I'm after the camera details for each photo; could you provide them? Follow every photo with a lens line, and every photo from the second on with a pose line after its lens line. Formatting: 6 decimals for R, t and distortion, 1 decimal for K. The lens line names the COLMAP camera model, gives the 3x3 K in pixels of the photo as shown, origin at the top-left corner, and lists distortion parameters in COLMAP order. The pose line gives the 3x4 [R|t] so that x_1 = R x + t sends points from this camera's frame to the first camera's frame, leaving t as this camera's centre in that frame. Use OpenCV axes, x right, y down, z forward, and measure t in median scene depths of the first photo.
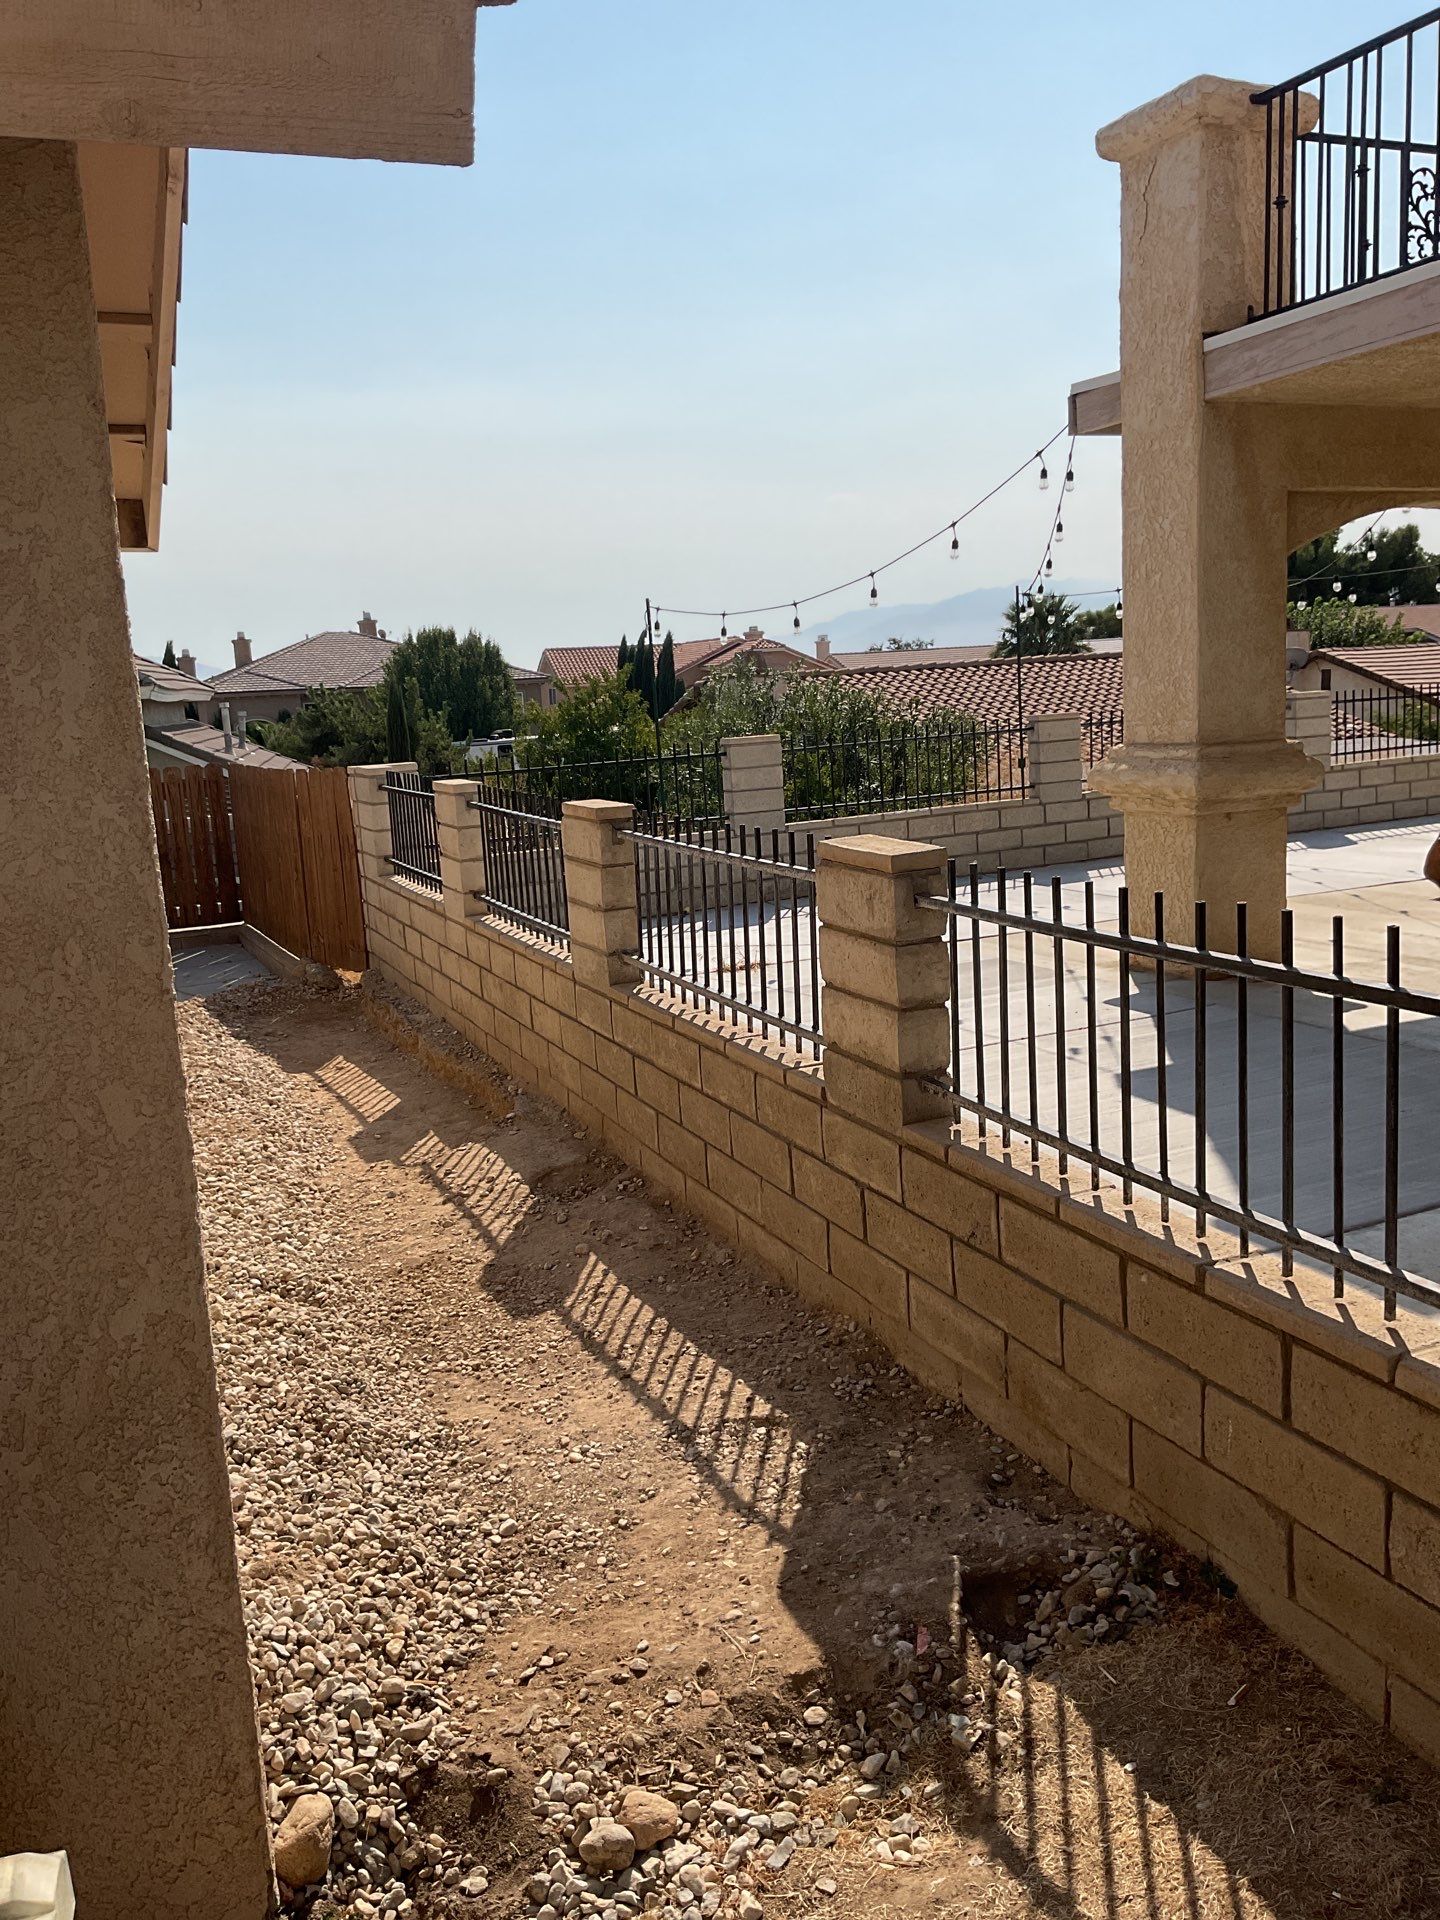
lens RADIAL K [[1591.4, 0, 715.2], [0, 1591.4, 949.3], [0, 0, 1]] dist [0.118317, -0.217247]
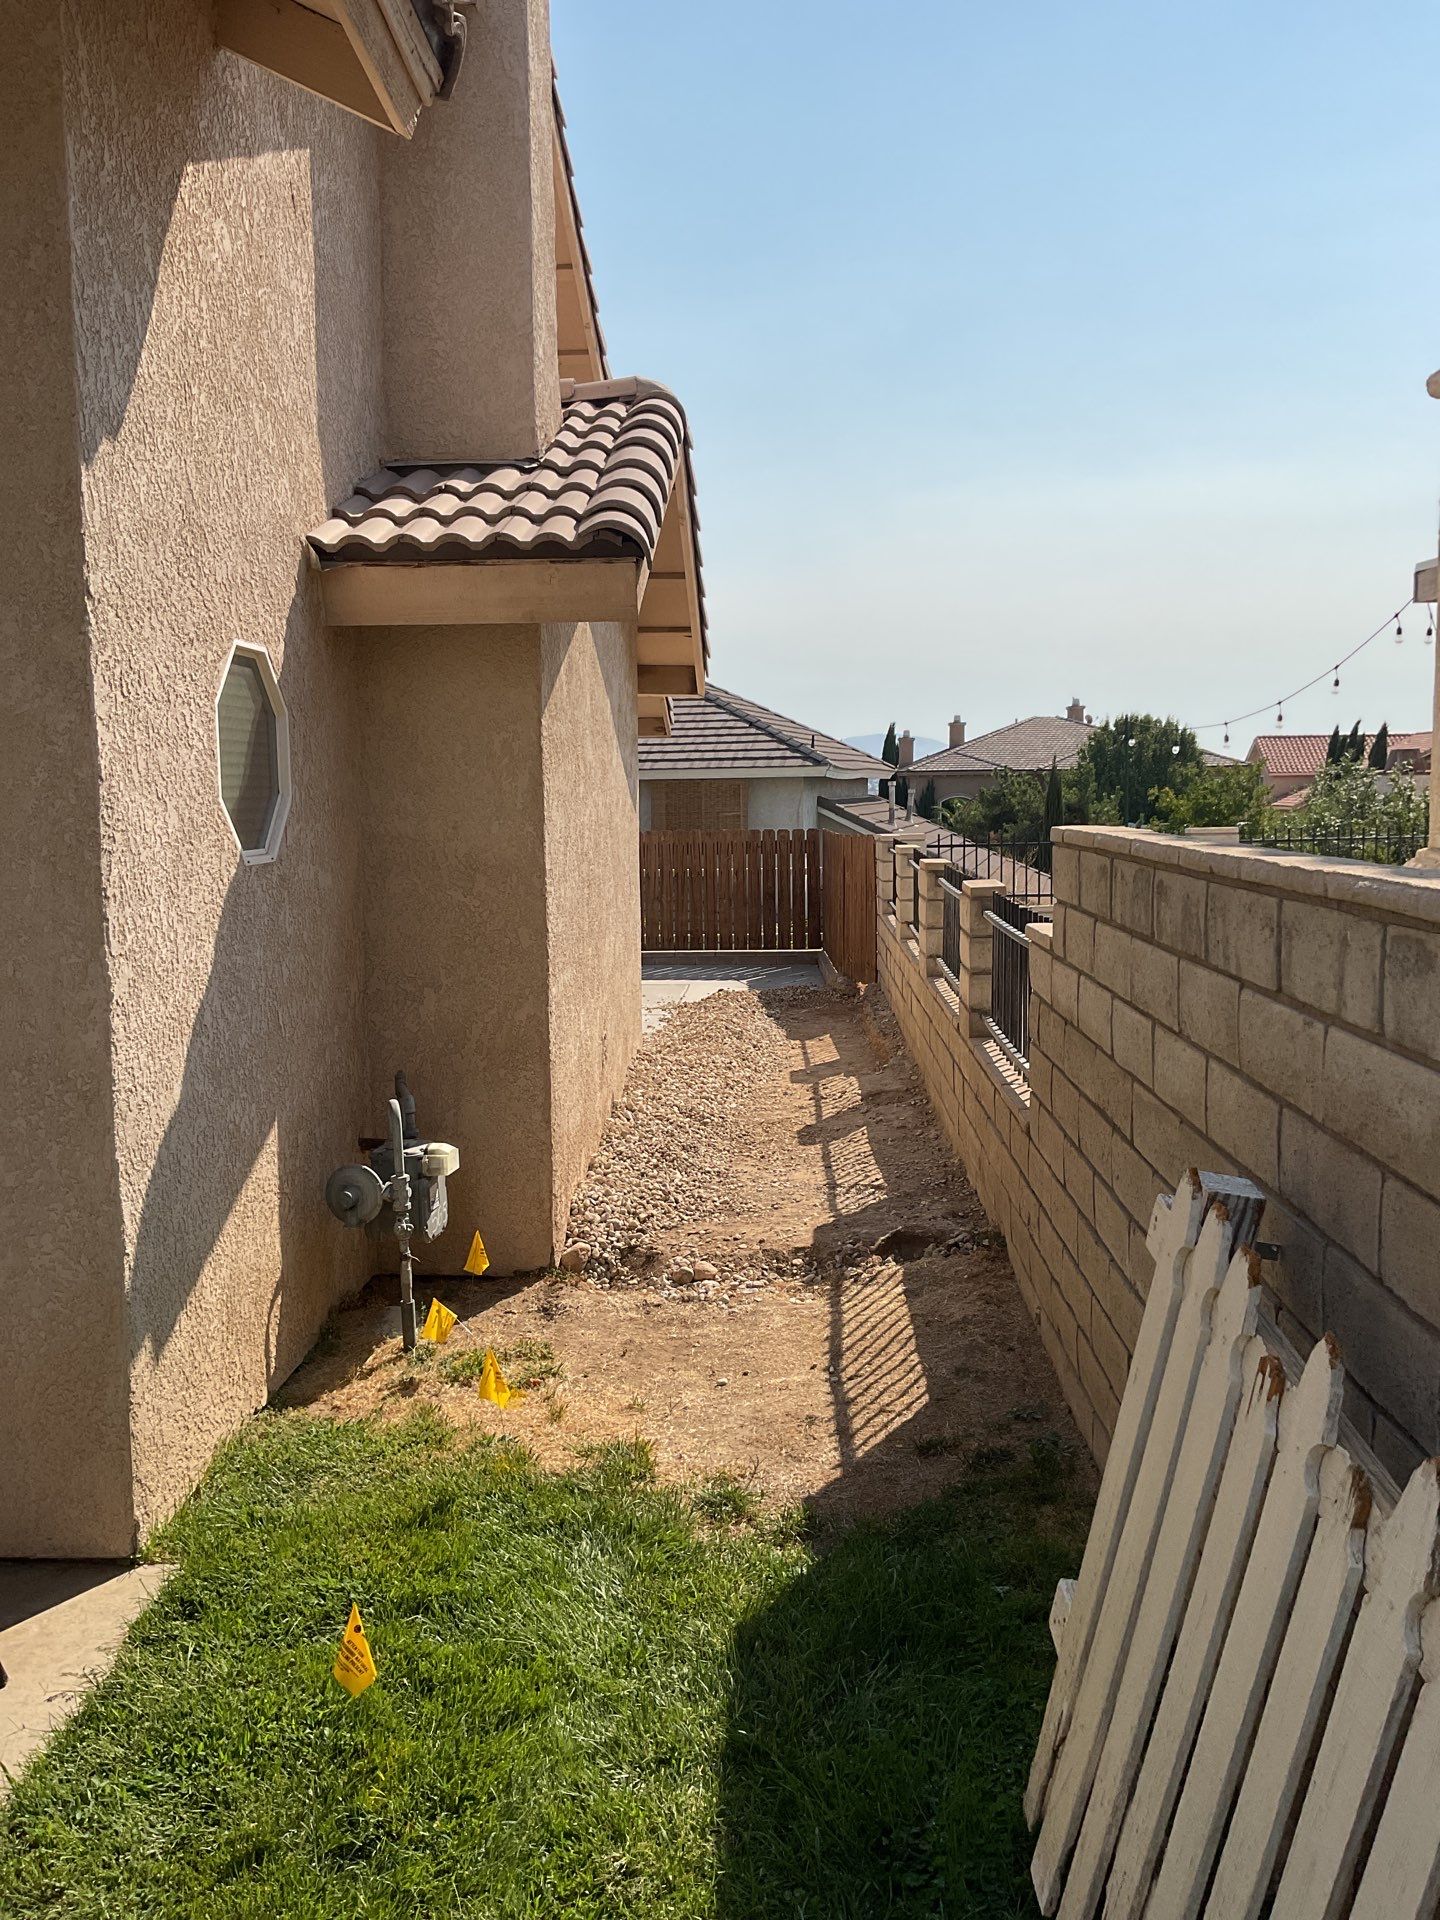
lens RADIAL K [[1596.2, 0, 708.9], [0, 1596.2, 946.4], [0, 0, 1]] dist [0.092179, -0.159319]
pose [[0.901233, 0.086709, -0.424570, 0.589761], [-0.108199, 0.993770, -0.026717, 0.084533], [0.419609, 0.070016, 0.905001, -0.734829]]
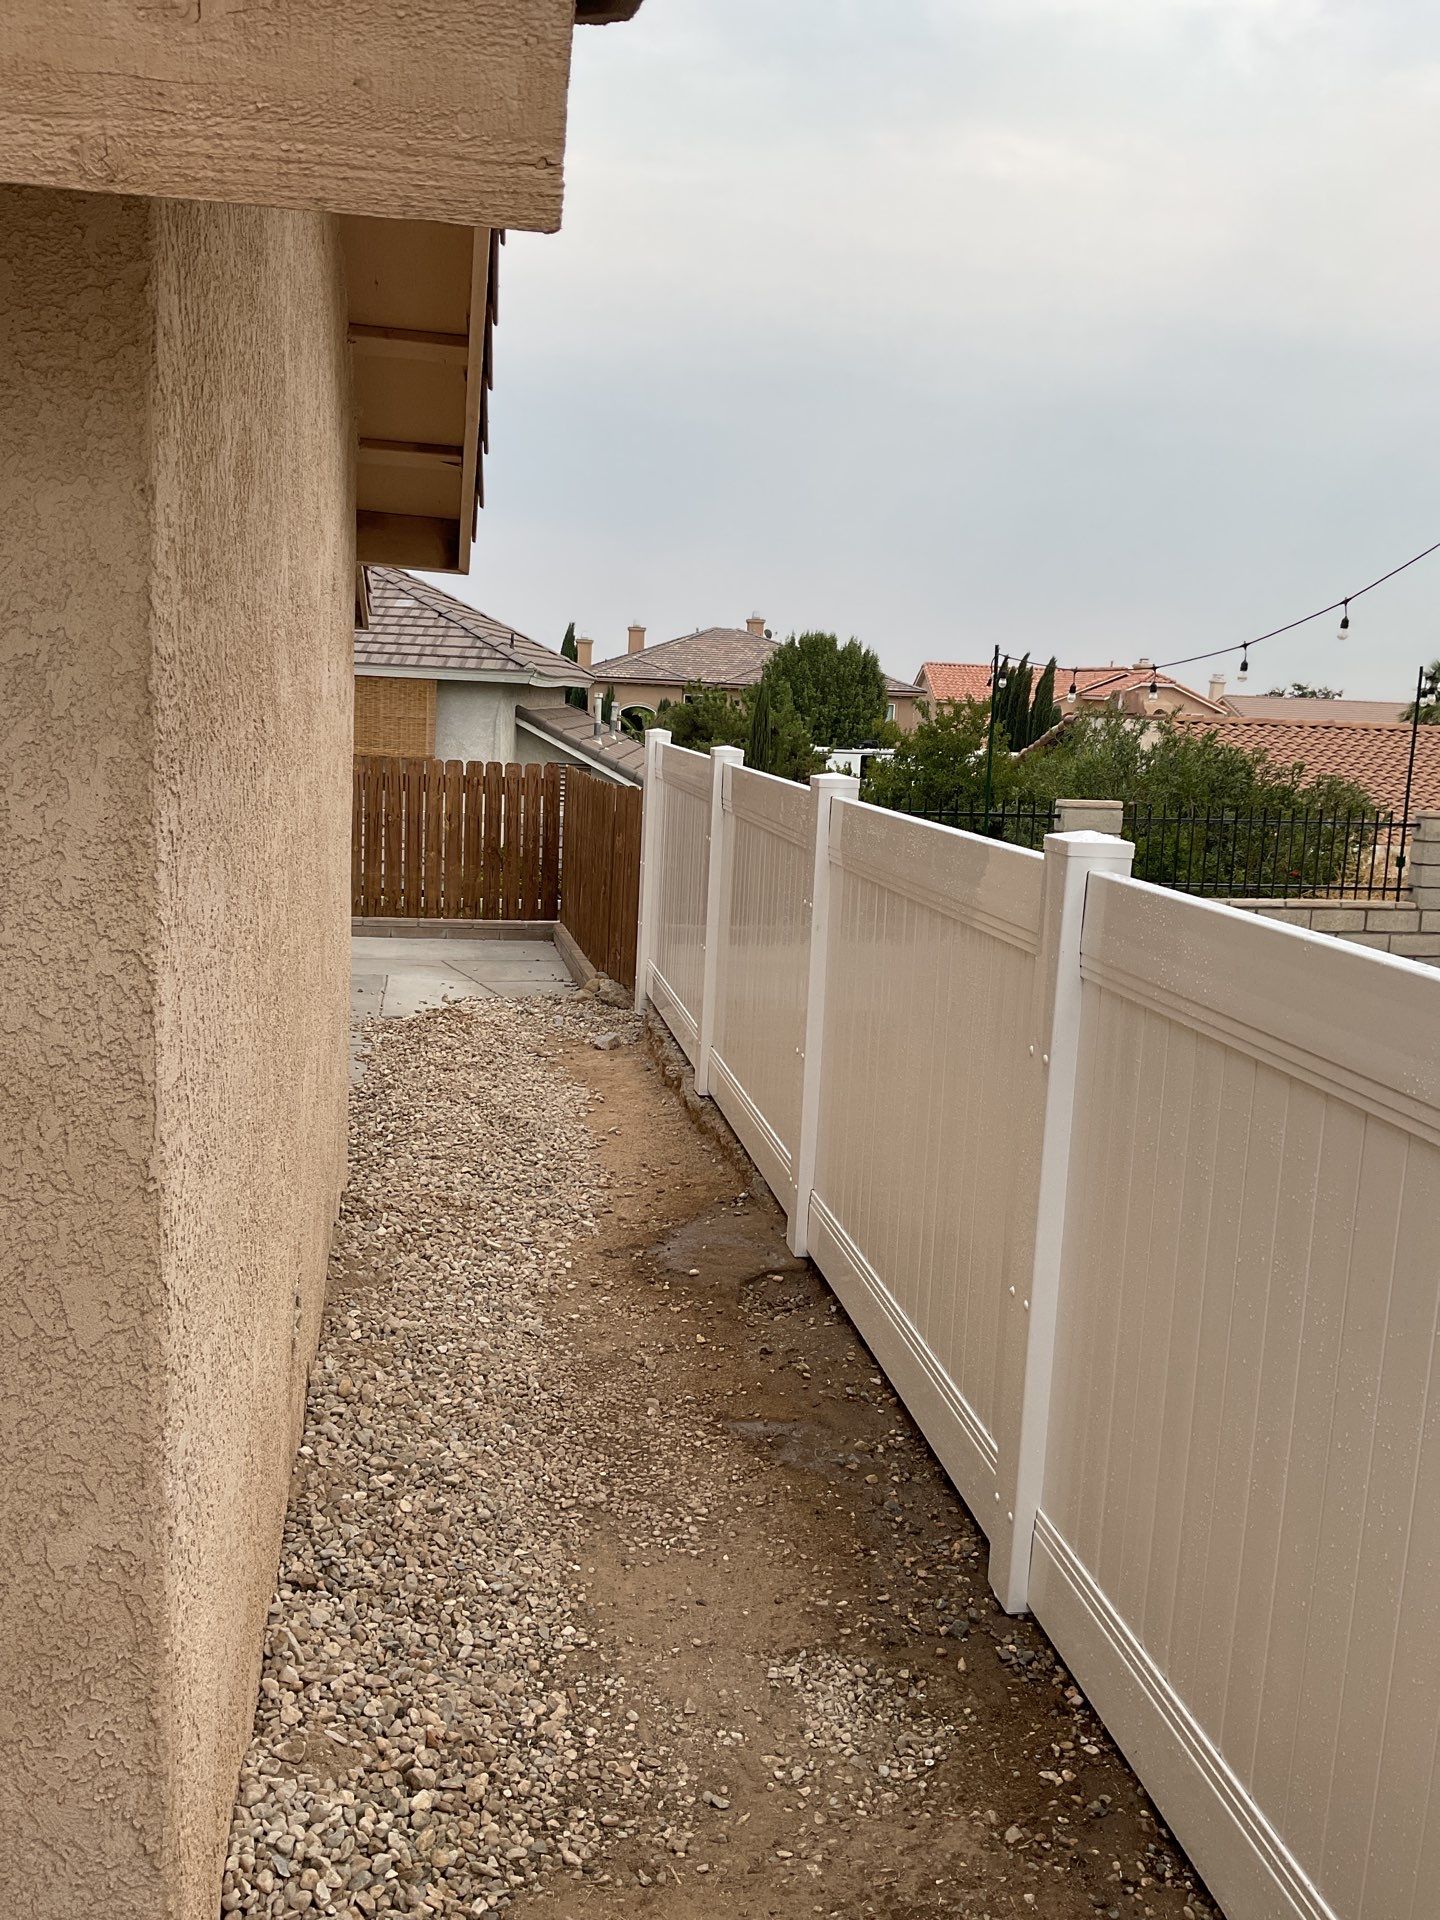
lens RADIAL K [[1586.5, 0, 718.1], [0, 1586.5, 952.3], [0, 0, 1]] dist [0.116090, -0.194444]
pose [[0.968013, 0.137441, -0.209906, 0.057633], [-0.138019, 0.990357, 0.011964, -0.077862], [0.209526, 0.017390, 0.977648, 0.129397]]
